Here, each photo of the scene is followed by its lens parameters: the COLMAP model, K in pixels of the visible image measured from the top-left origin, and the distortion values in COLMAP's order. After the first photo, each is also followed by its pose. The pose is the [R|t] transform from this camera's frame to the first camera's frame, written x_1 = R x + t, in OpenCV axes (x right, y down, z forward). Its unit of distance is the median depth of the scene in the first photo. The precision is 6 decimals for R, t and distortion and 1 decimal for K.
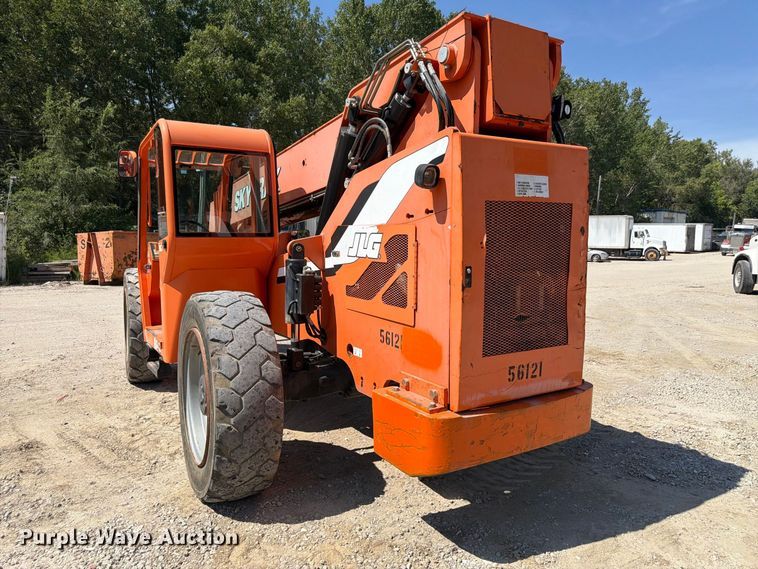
lens RADIAL K [[540.4, 0, 378.3], [0, 540.4, 283.0], [0, 0, 1]] dist [0.042394, -0.050610]
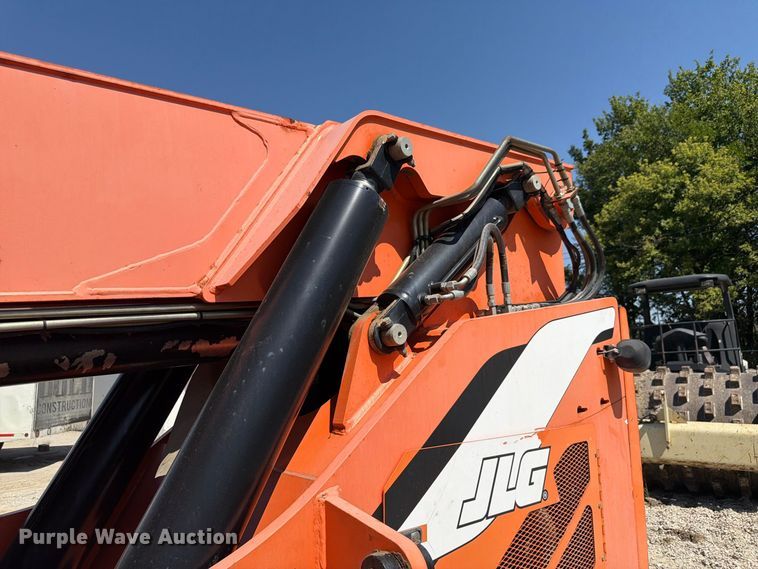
lens RADIAL K [[537.4, 0, 378.7], [0, 537.4, 284.4], [0, 0, 1]] dist [0.039673, -0.049646]
pose [[-0.186991, 0.141285, 0.972149, -0.450369], [0.100949, 0.987128, -0.124045, -0.180534], [-0.977161, 0.074942, -0.198847, 1.132071]]
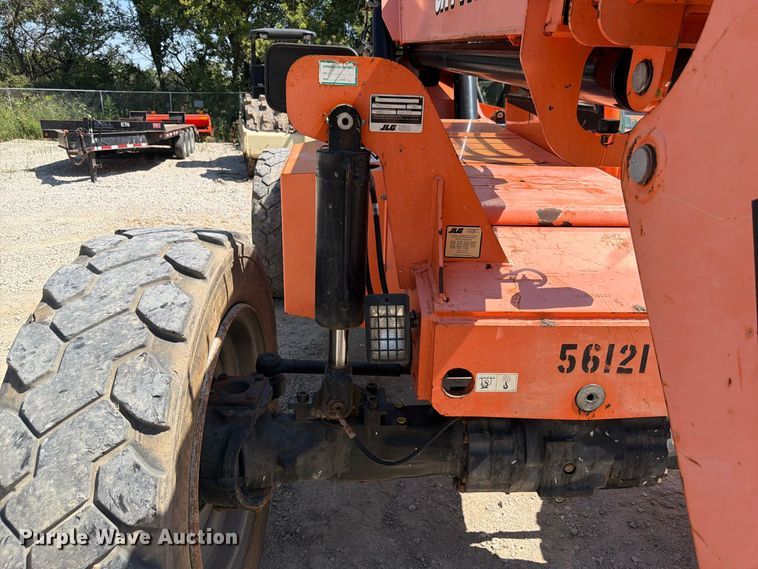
lens RADIAL K [[548.4, 0, 377.1], [0, 548.4, 278.0], [0, 0, 1]] dist [-0.000974, 0.002180]
pose [[-0.879957, -0.164353, 0.445716, -0.568555], [0.012890, 0.929640, 0.368243, -0.195703], [-0.474878, 0.329784, -0.815925, 2.457697]]
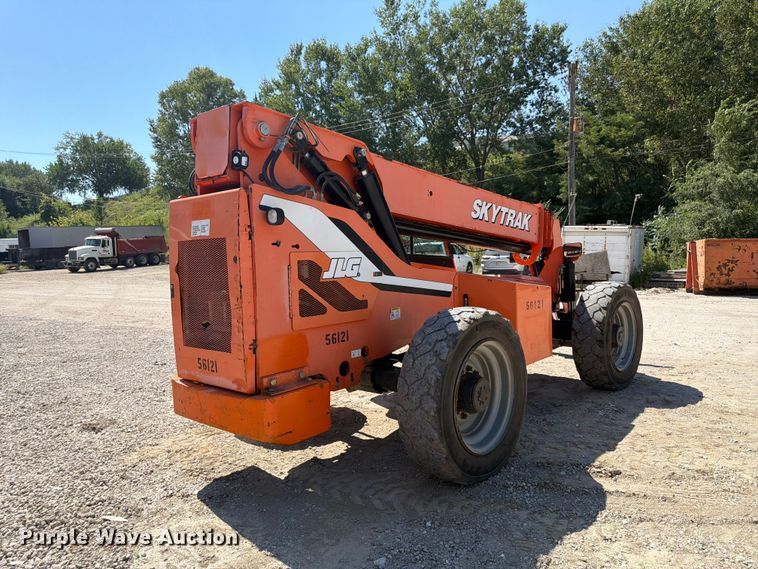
lens RADIAL K [[538.3, 0, 379.5], [0, 538.3, 277.4], [0, 0, 1]] dist [0.074573, -0.123145]
pose [[0.303699, 0.030058, -0.952294, 1.374176], [-0.048165, 0.998709, 0.016162, -0.078319], [0.951550, 0.040959, 0.304754, 0.808829]]
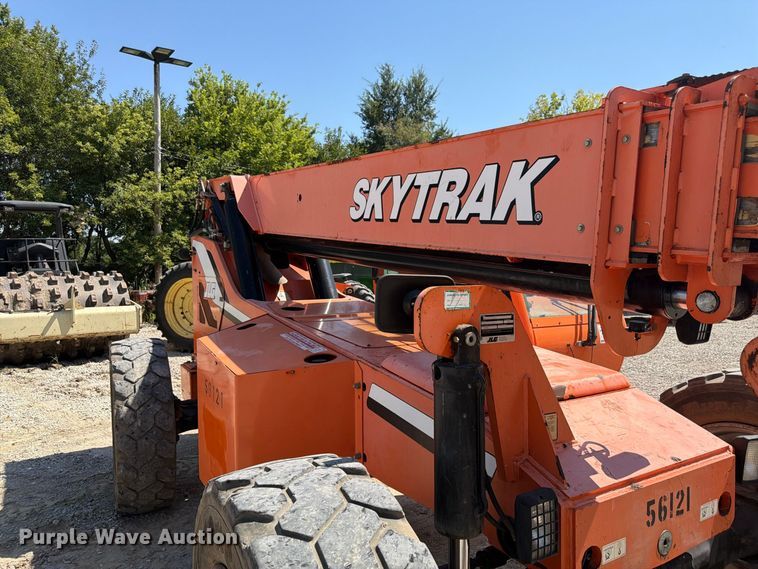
lens RADIAL K [[537.4, 0, 378.7], [0, 537.4, 284.4], [0, 0, 1]] dist [0.039673, -0.049646]
pose [[-0.999773, 0.007447, 0.019959, -0.282624], [0.009650, 0.993588, 0.112651, -0.251808], [-0.018992, 0.112818, -0.993434, 2.545983]]
